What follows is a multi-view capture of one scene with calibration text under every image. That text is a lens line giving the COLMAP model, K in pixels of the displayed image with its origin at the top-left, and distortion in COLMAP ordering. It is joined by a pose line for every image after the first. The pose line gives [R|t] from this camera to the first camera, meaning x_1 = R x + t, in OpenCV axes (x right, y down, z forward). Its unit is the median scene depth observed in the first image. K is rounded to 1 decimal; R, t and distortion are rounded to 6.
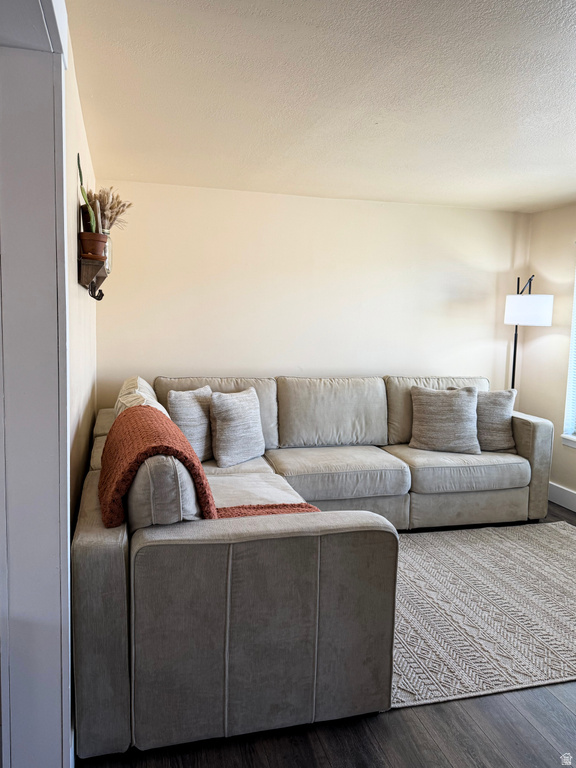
lens RADIAL K [[584.0, 0, 288.0], [0, 584.0, 384.0], [0, 0, 1]] dist [0.060121, -0.109295]
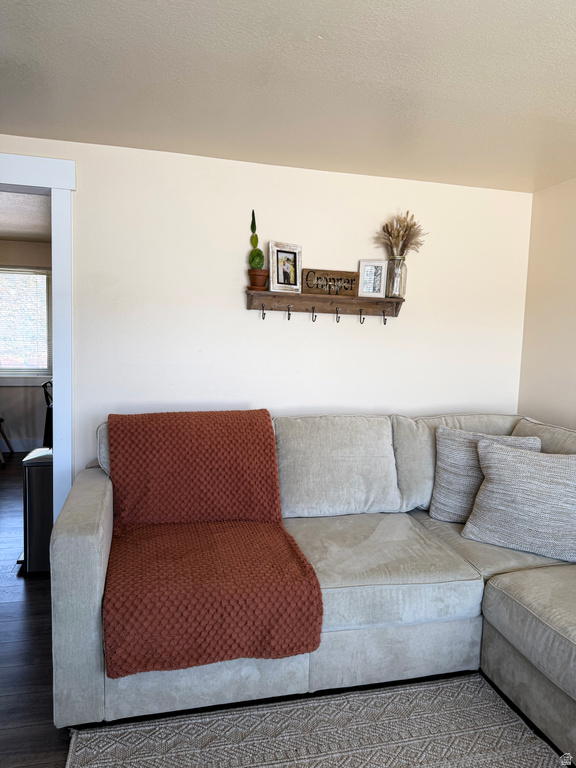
lens RADIAL K [[542.6, 0, 288.0], [0, 542.6, 384.0], [0, 0, 1]] dist [0.058085, -0.079670]
pose [[-0.026489, 0.054044, -0.998187, 0.303708], [-0.138945, 0.988646, 0.057215, -0.032444], [0.989946, 0.140208, -0.018679, 0.388770]]
